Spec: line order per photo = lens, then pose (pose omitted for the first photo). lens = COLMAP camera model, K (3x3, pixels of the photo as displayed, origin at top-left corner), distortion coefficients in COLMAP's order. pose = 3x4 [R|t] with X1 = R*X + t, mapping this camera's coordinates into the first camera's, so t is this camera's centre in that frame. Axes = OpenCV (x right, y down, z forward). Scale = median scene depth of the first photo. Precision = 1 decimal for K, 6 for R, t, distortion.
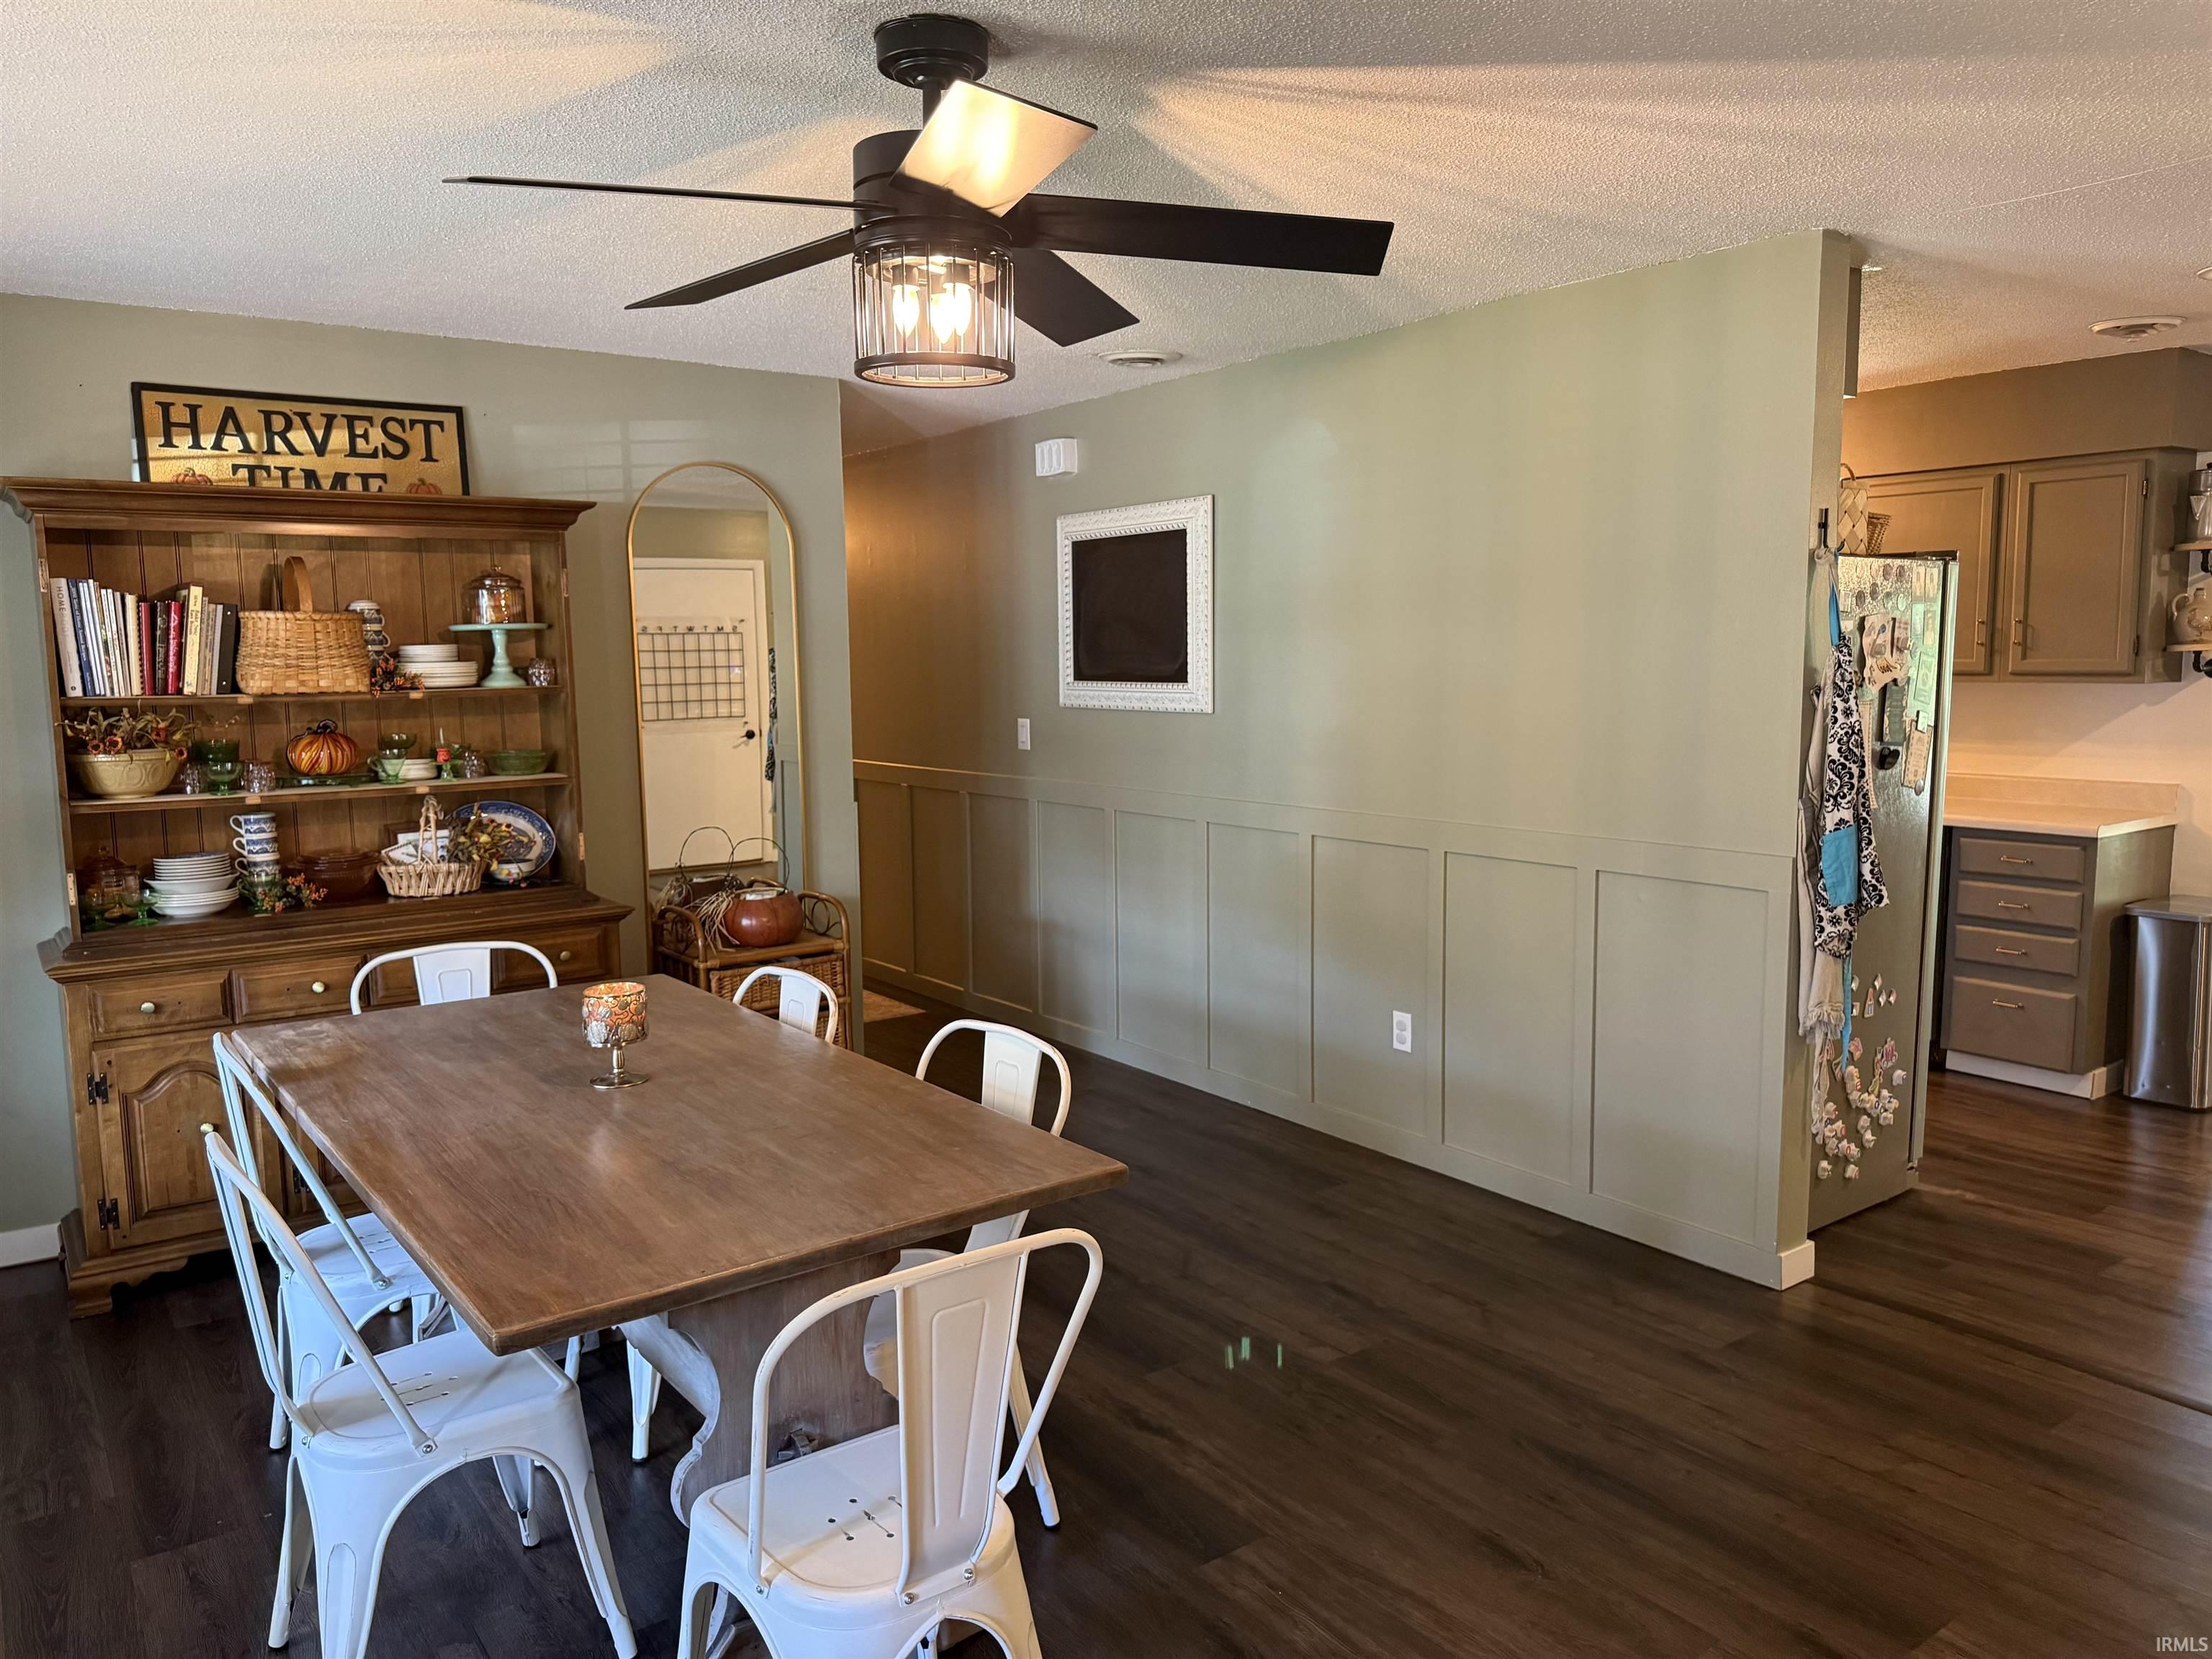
lens RADIAL K [[1564.0, 0, 1112.6], [0, 1564.0, 827.4], [0, 0, 1]] dist [0.056202, -0.047932]
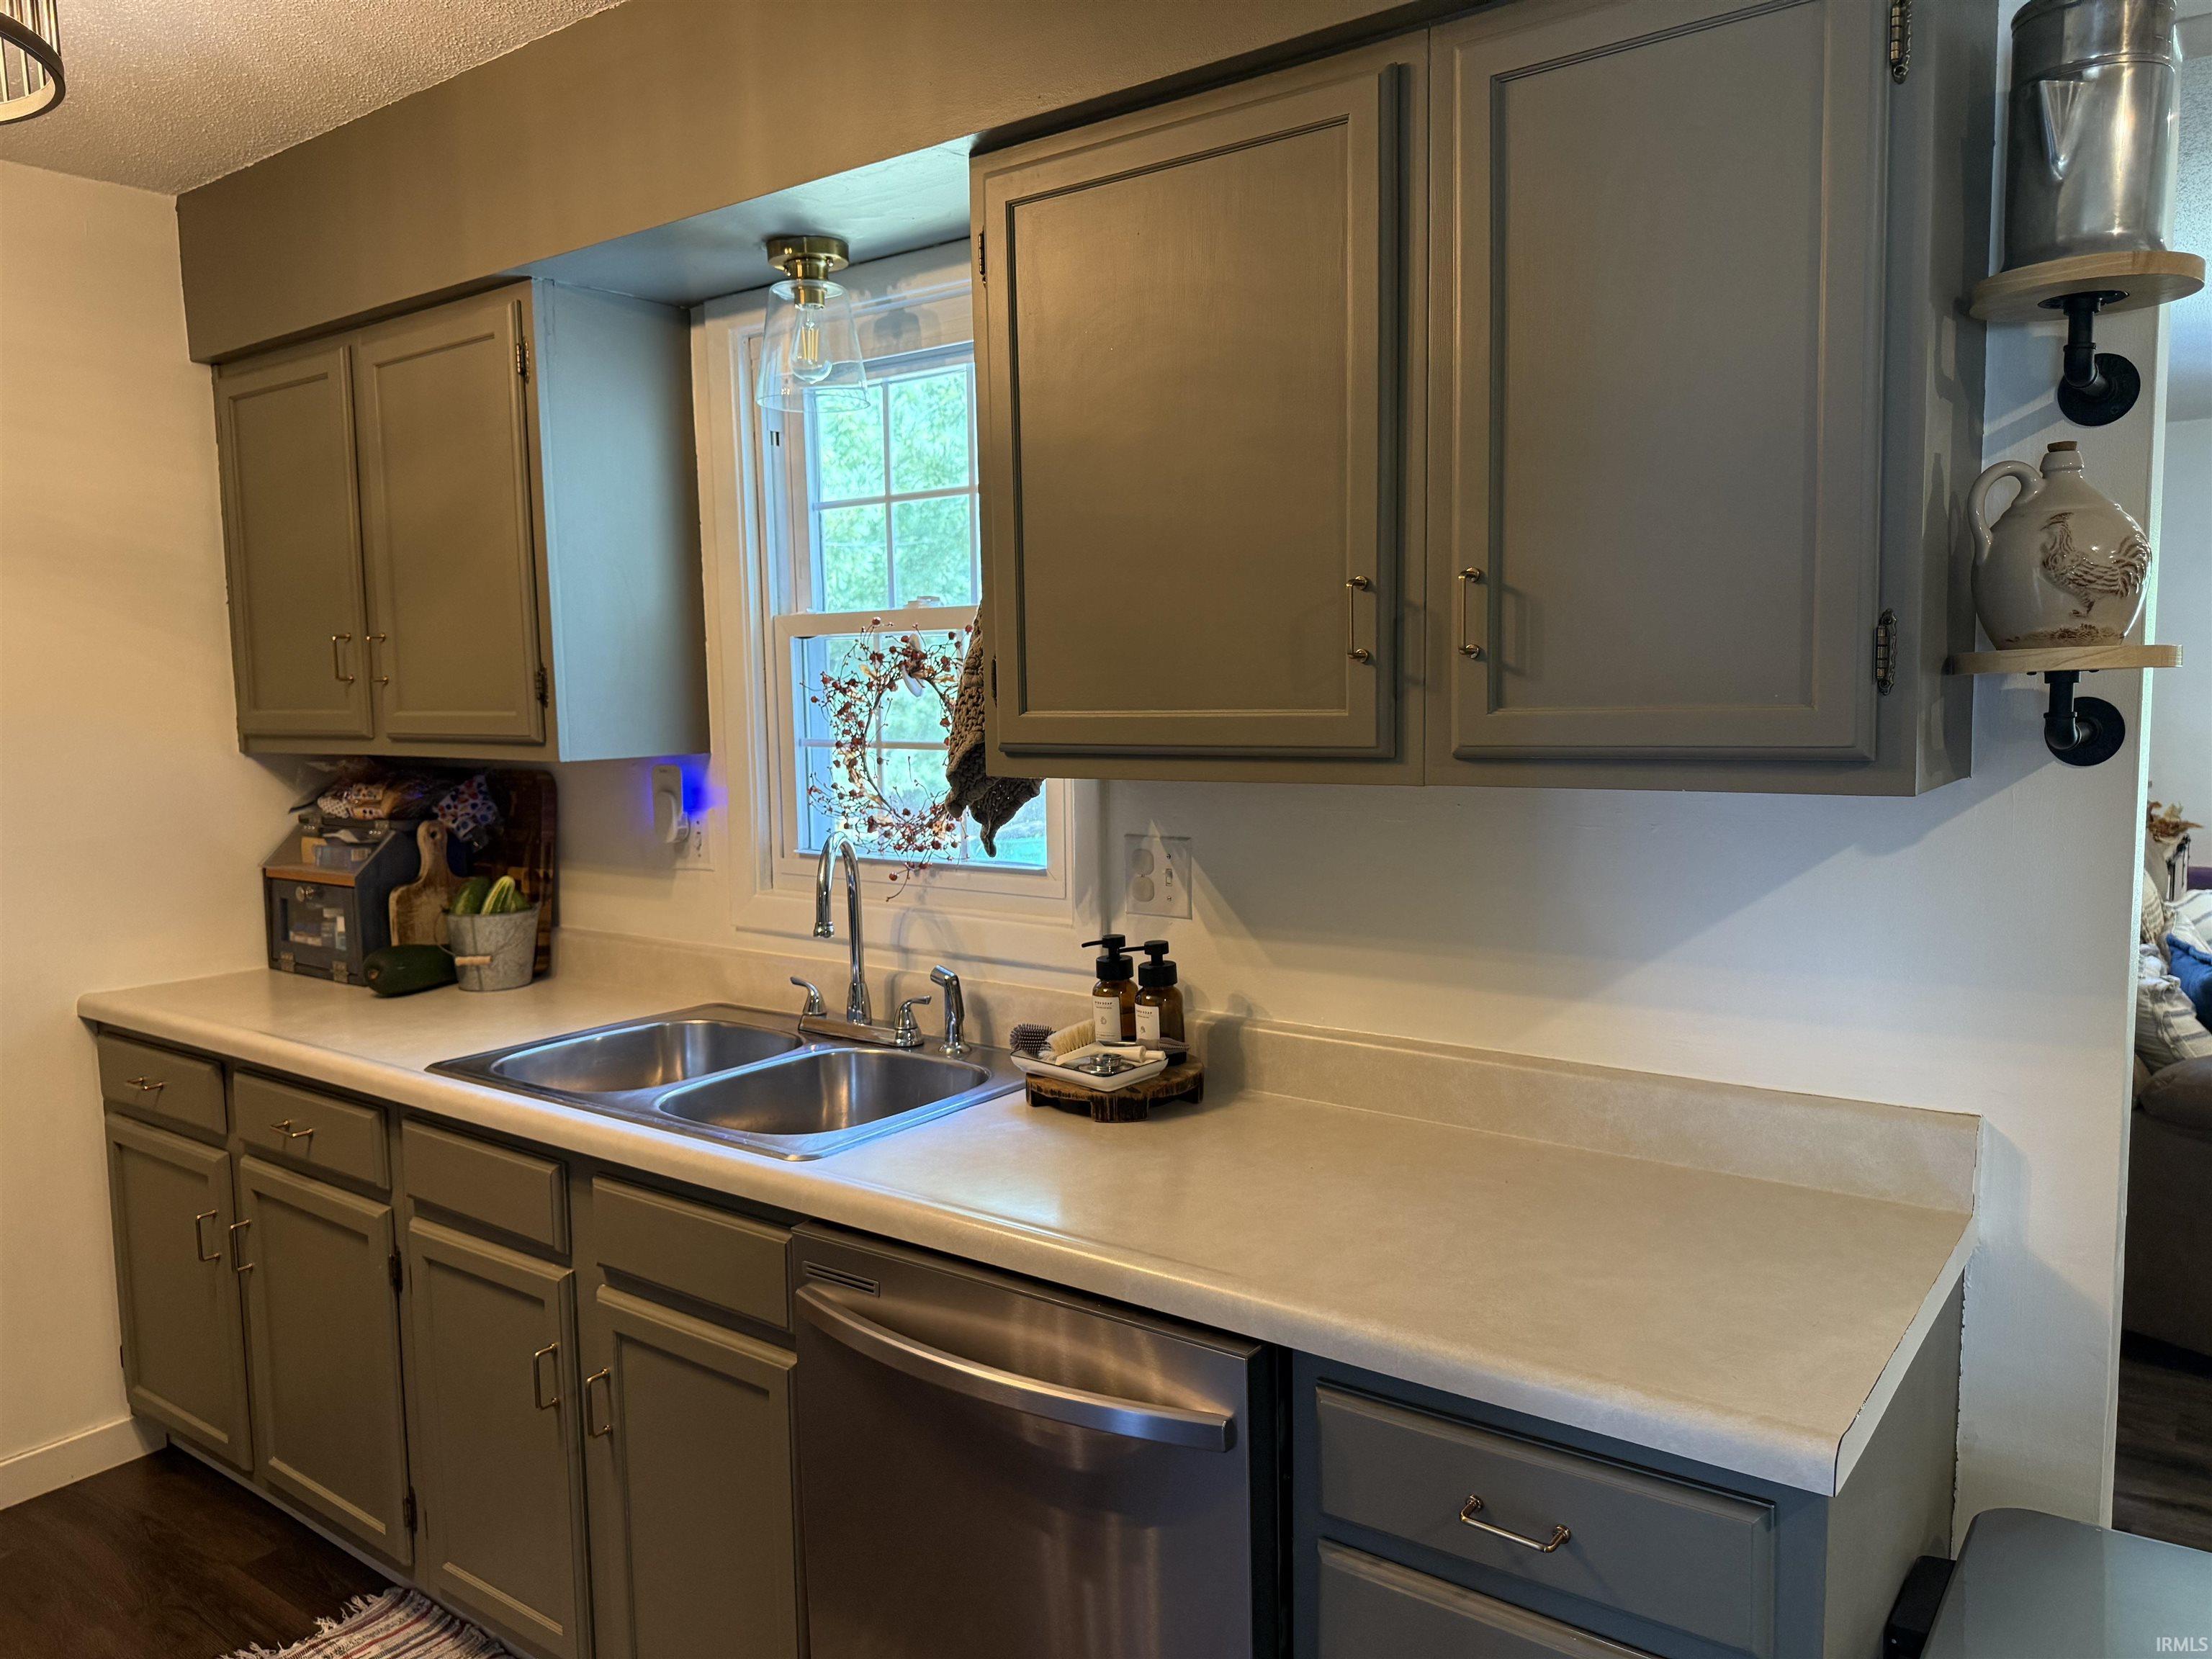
lens RADIAL K [[1564.0, 0, 1098.8], [0, 1564.0, 835.0], [0, 0, 1]] dist [0.056202, -0.047932]
pose [[0.954897, -0.023867, 0.295977, 0.422433], [0.034711, 0.998903, -0.031437, -0.076500], [-0.294902, 0.040293, 0.954678, 0.752479]]
